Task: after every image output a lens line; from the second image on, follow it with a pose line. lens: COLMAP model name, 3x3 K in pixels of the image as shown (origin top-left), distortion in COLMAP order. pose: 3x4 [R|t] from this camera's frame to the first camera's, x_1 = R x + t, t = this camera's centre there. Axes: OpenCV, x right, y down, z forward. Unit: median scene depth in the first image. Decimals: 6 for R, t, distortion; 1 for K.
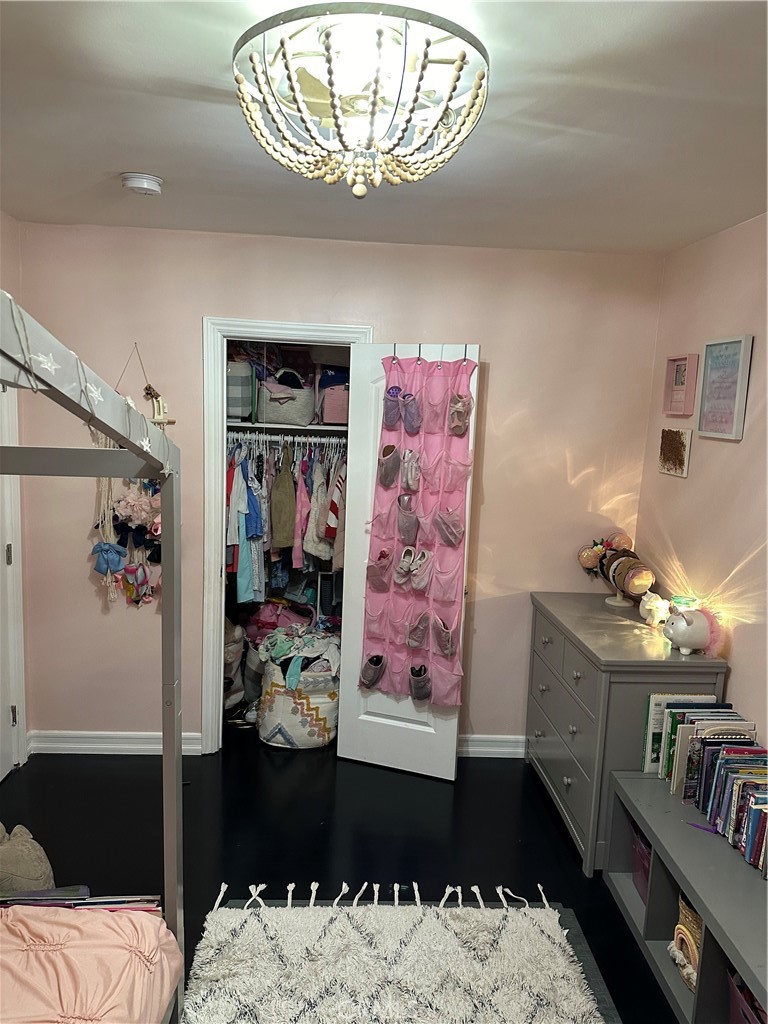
lens RADIAL K [[714.6, 0, 384.0], [0, 714.6, 507.5], [0, 0, 1]] dist [0.098207, -0.132363]
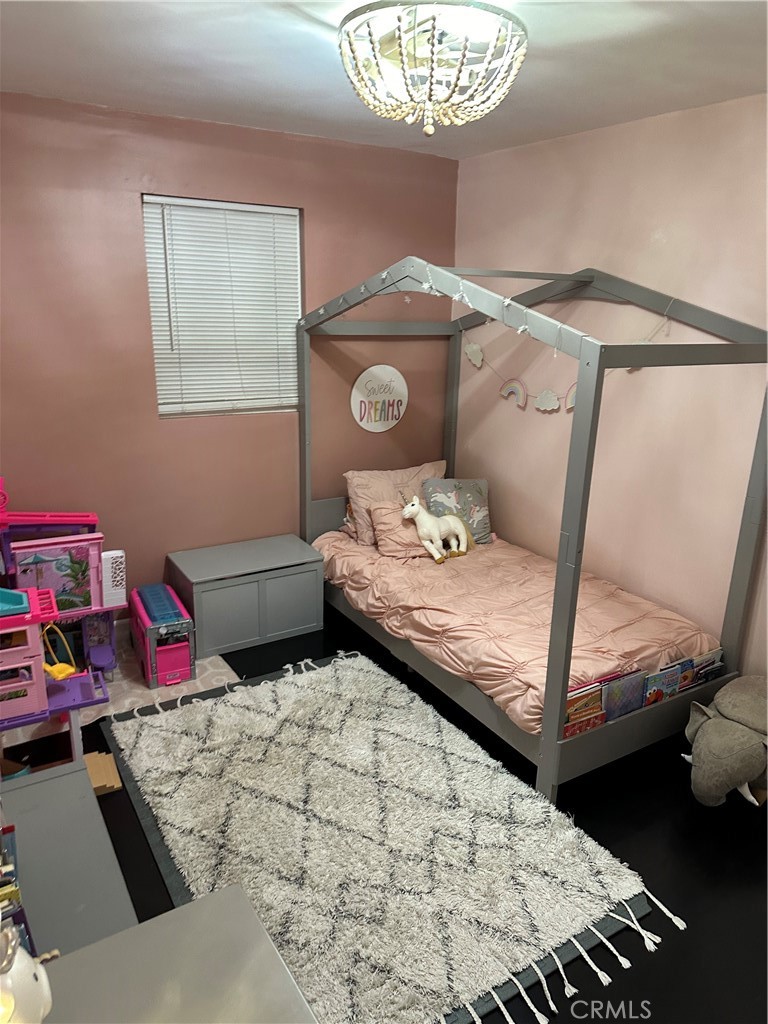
lens RADIAL K [[714.6, 0, 384.0], [0, 714.6, 507.5], [0, 0, 1]] dist [0.098207, -0.132363]
pose [[-0.871369, 0.077349, -0.484493, 0.424799], [-0.132861, 0.913398, 0.384776, -0.166434], [0.472296, 0.399653, -0.785630, 1.312084]]
